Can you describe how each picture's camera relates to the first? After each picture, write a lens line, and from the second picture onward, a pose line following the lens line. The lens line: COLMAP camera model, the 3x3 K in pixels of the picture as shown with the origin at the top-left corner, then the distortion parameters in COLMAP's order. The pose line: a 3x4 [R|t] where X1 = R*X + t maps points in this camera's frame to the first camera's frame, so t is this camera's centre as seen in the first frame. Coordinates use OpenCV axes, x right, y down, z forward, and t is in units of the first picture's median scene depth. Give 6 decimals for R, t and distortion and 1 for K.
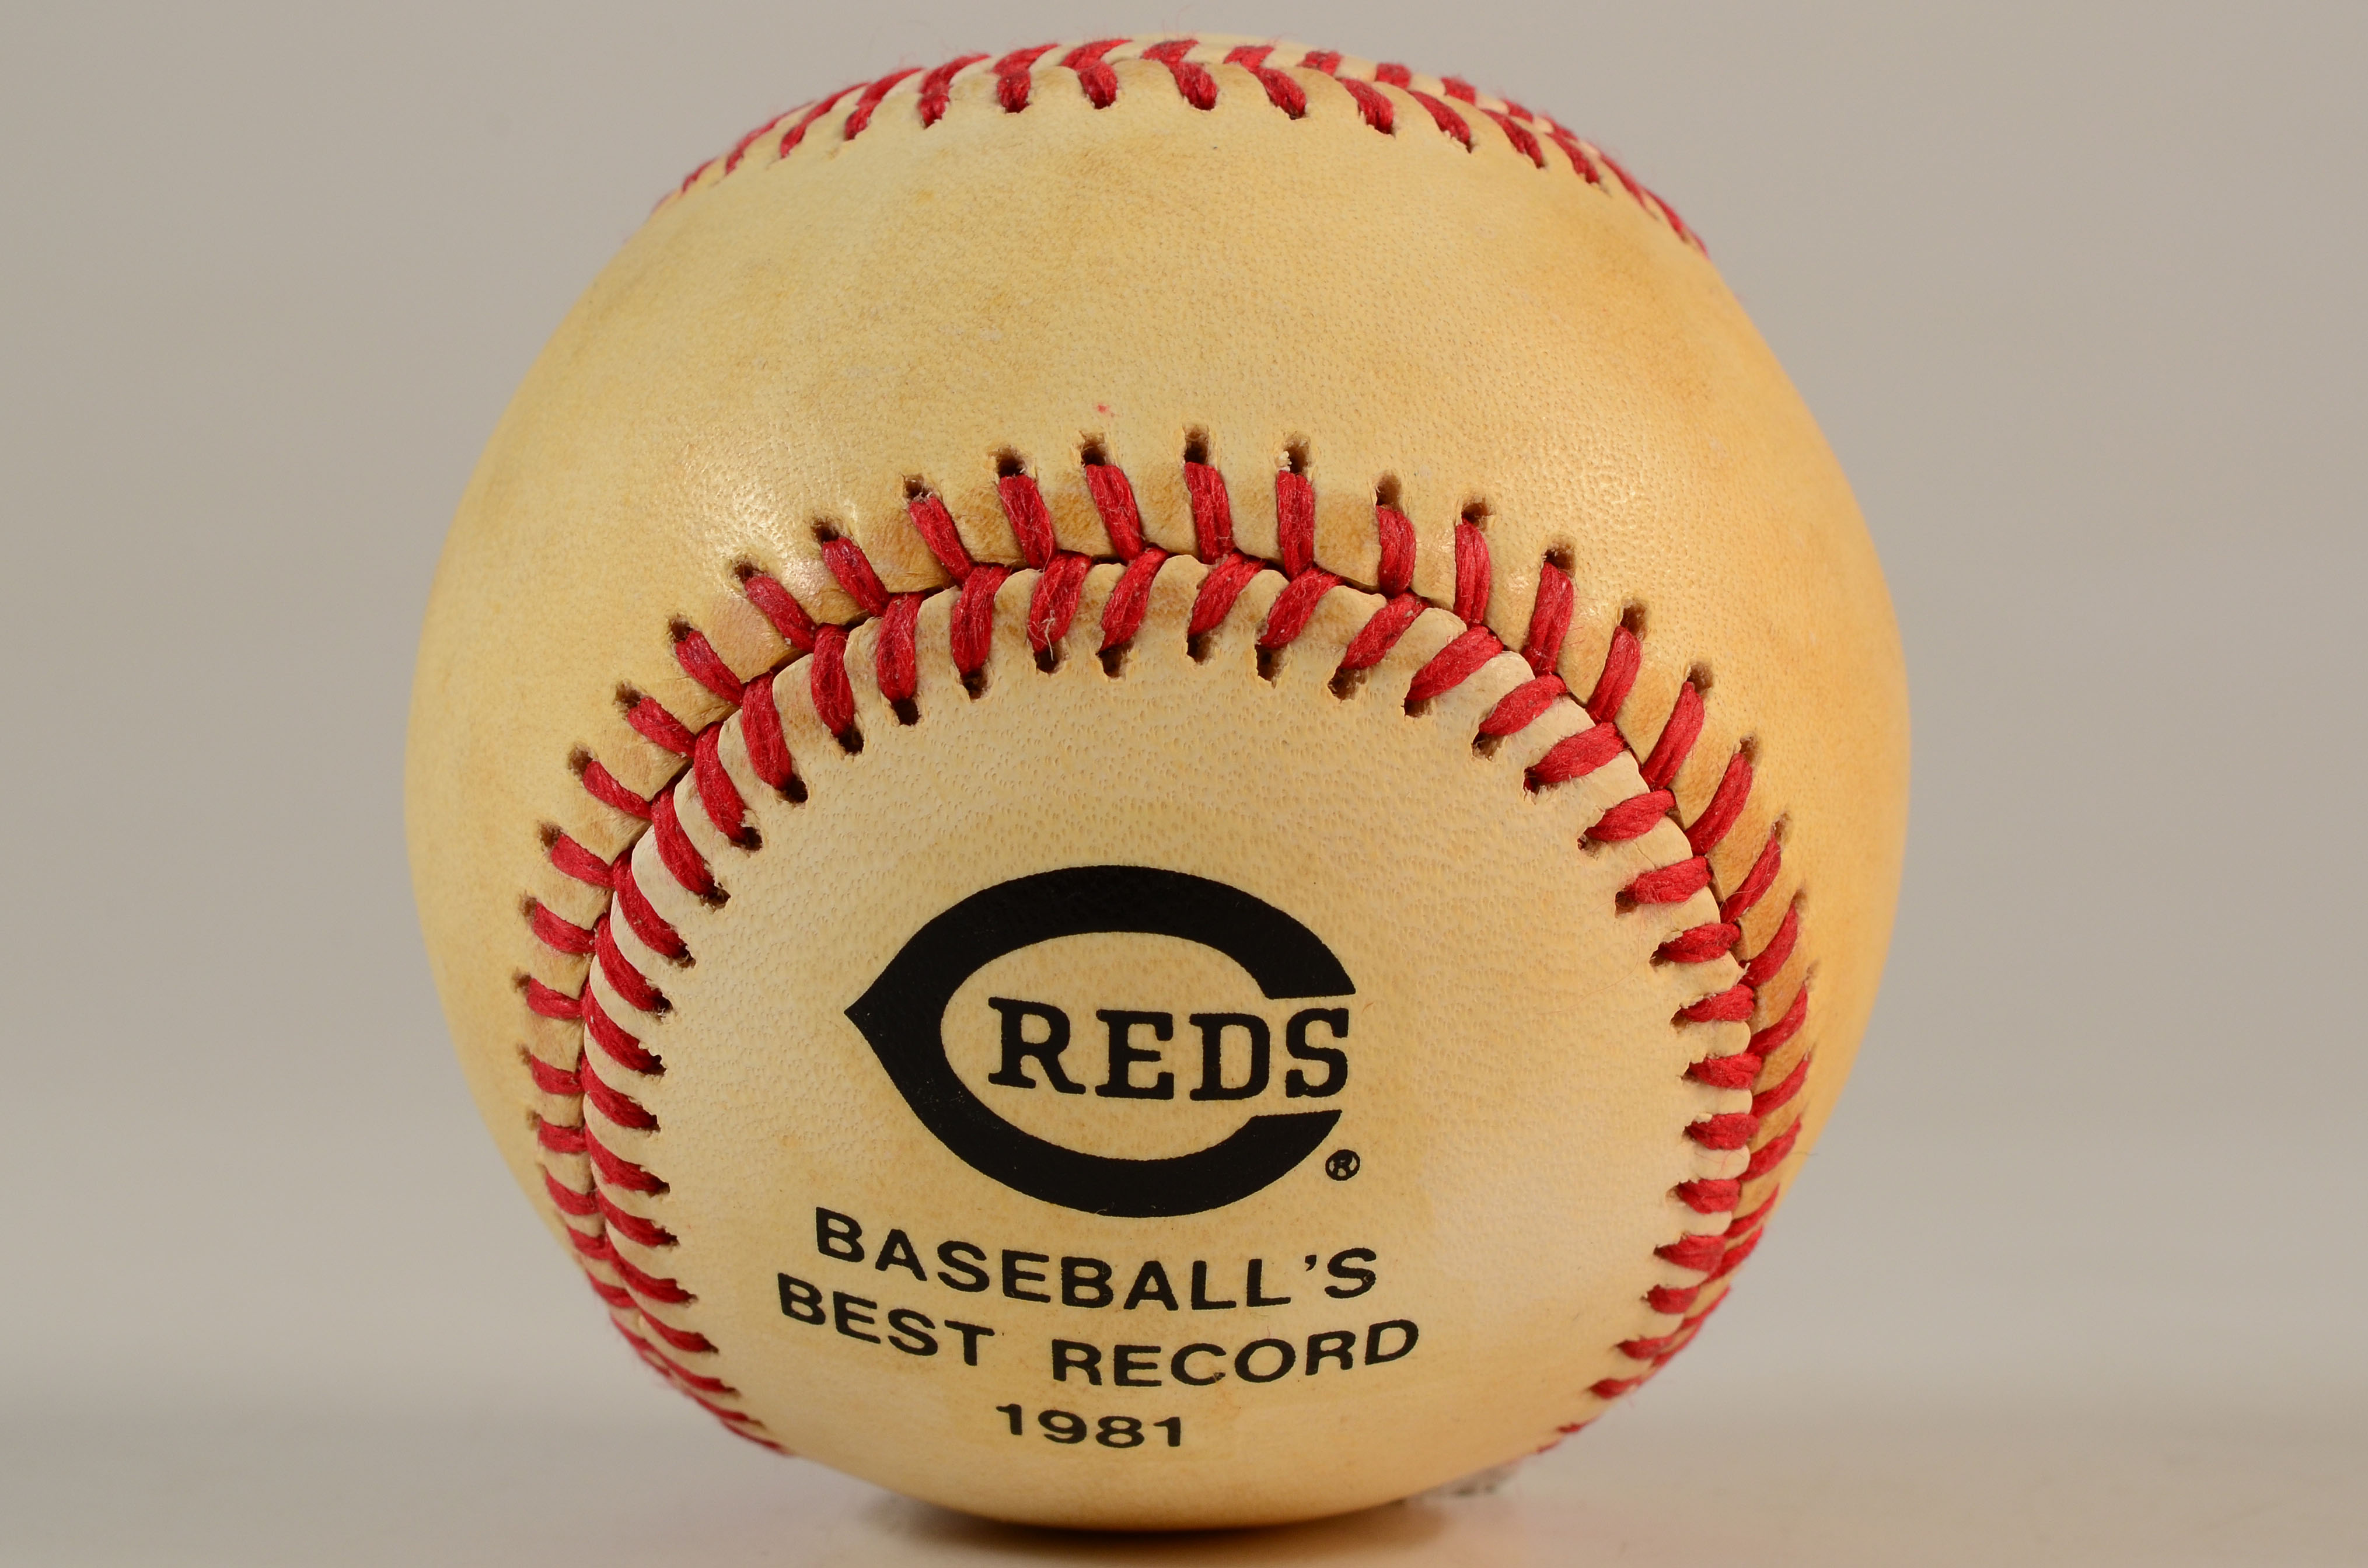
lens RADIAL K [[4904.2, 0, 1177.3], [0, 4904.2, 784.2], [0, 0, 1]] dist [-0.021700, 0.000000]
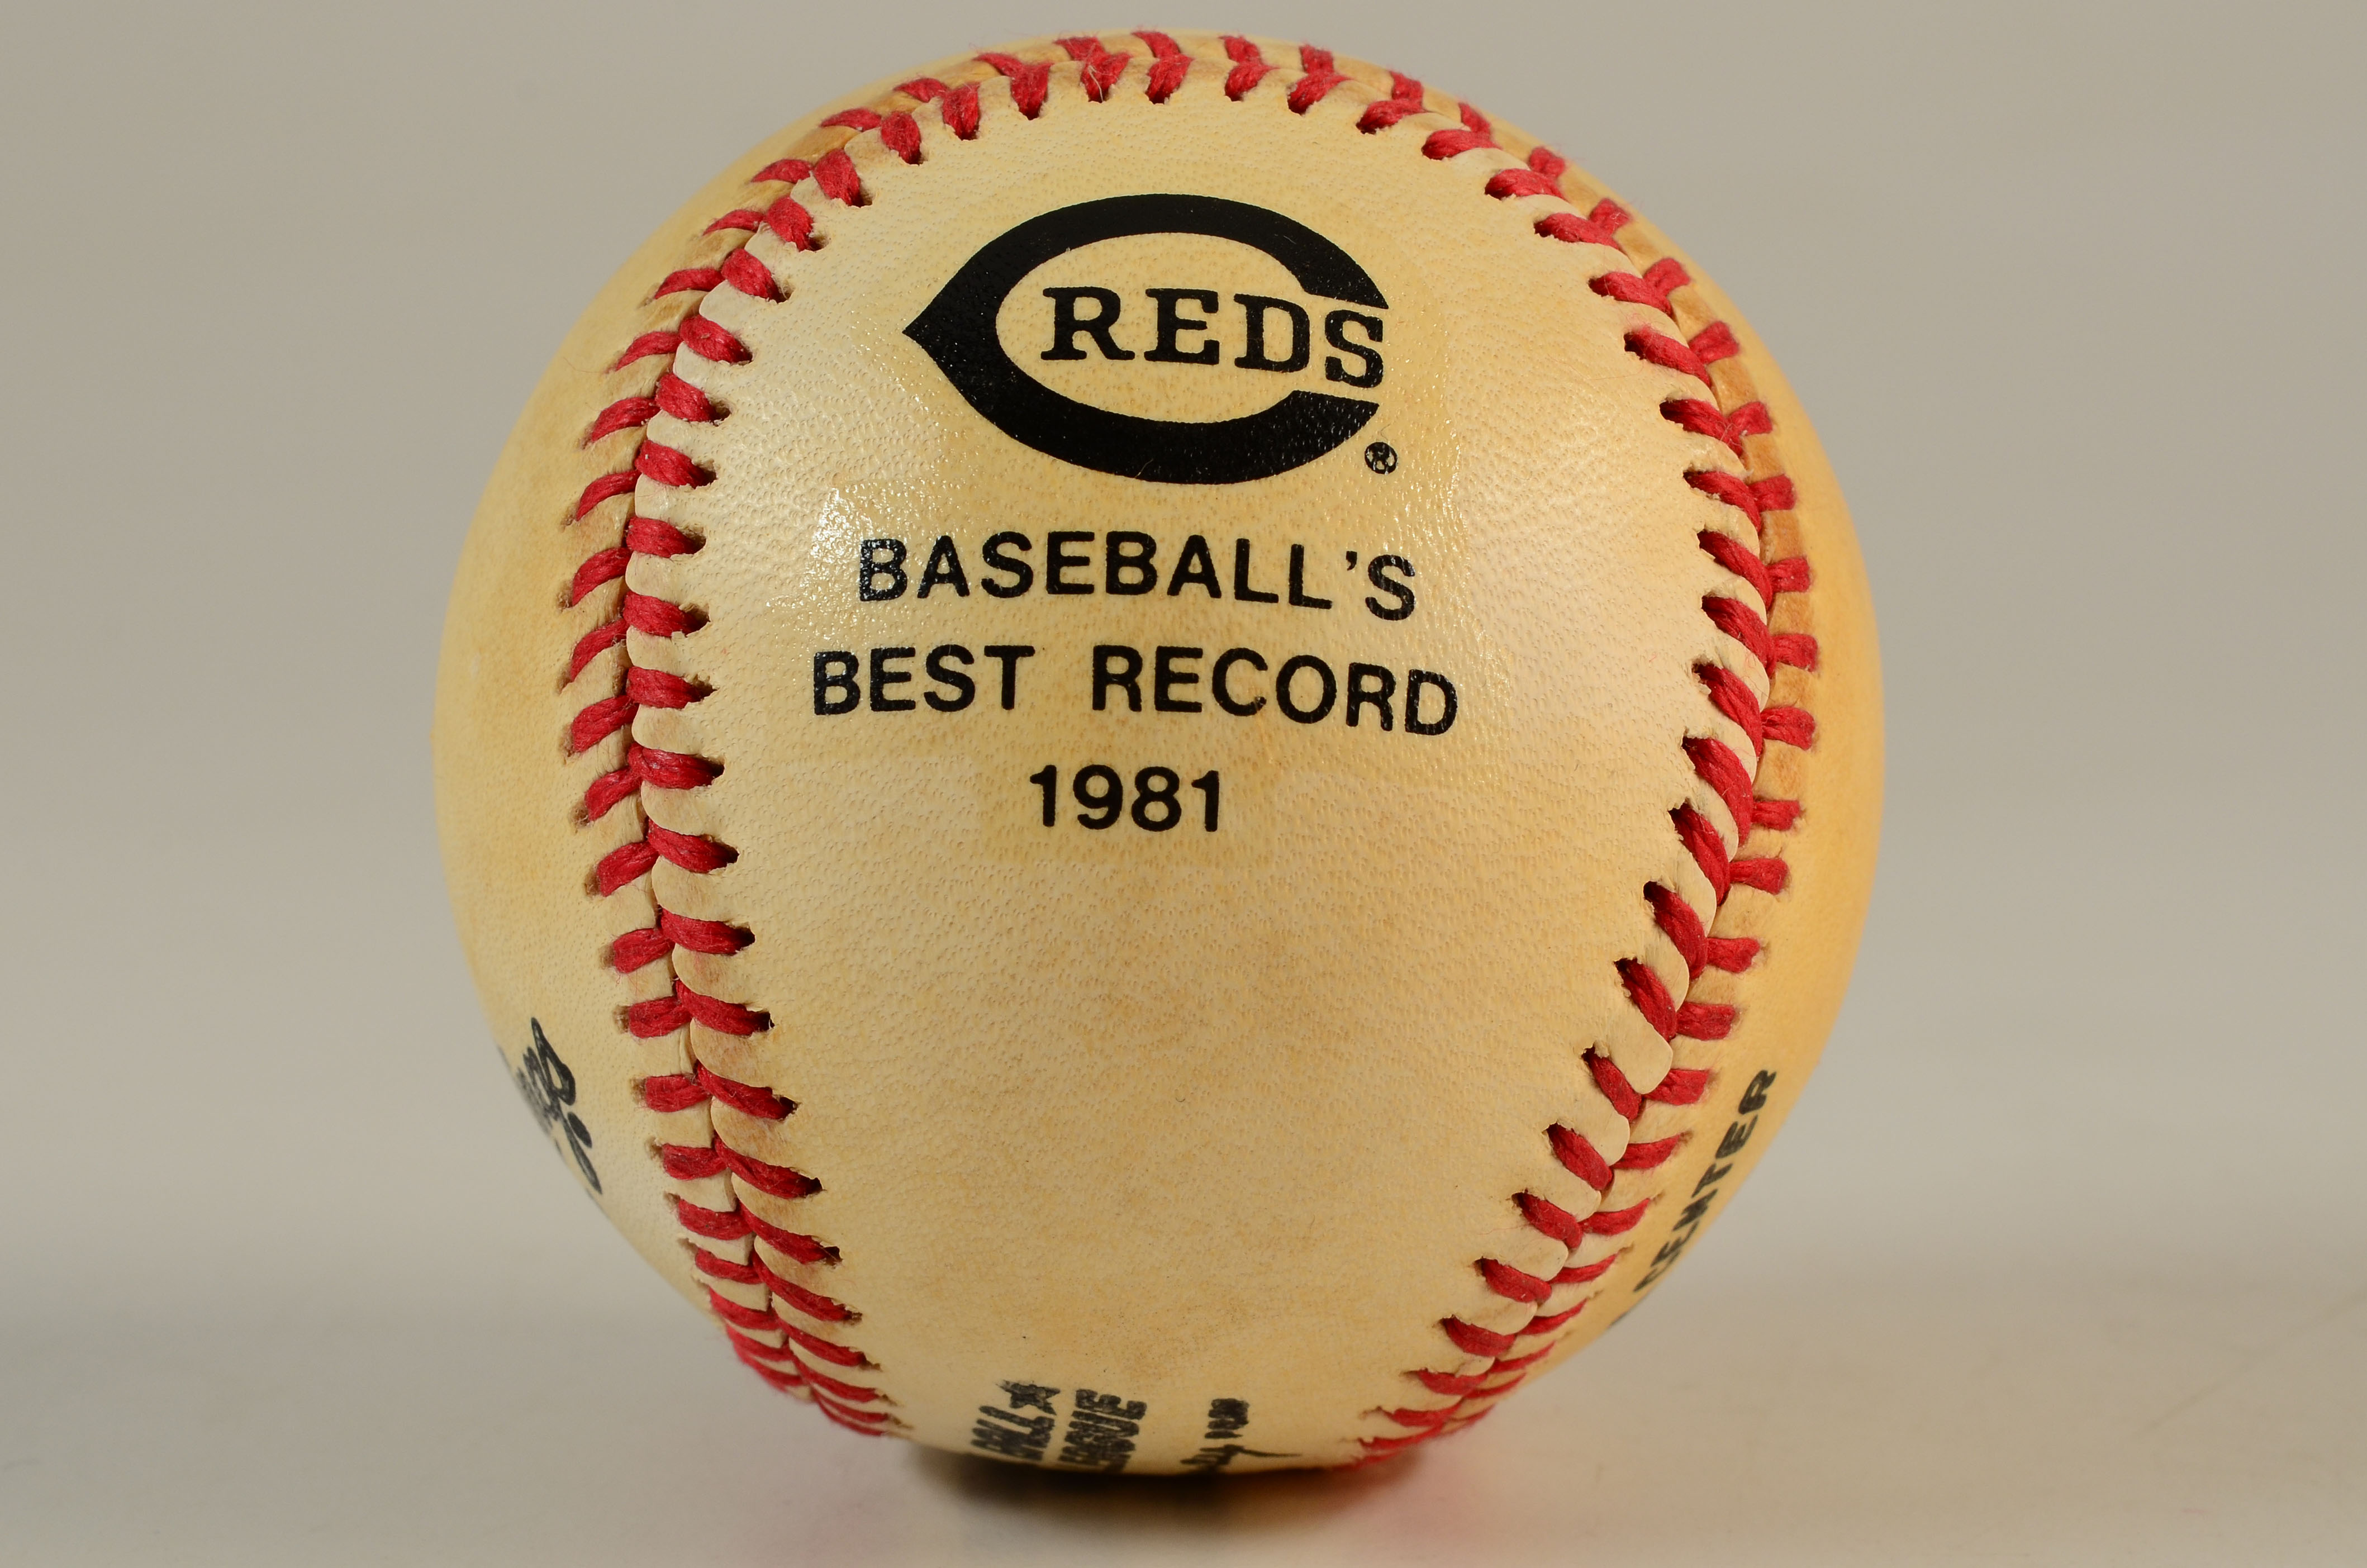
lens RADIAL K [[4902.1, 0, 1190.8], [0, 4902.1, 785.2], [0, 0, 1]] dist [-0.021700, 0.000000]
pose [[0.998791, 0.023003, 0.043448, -0.049420], [0.013048, 0.728051, -0.685399, 0.833435], [-0.047399, 0.685137, 0.726871, 0.299268]]
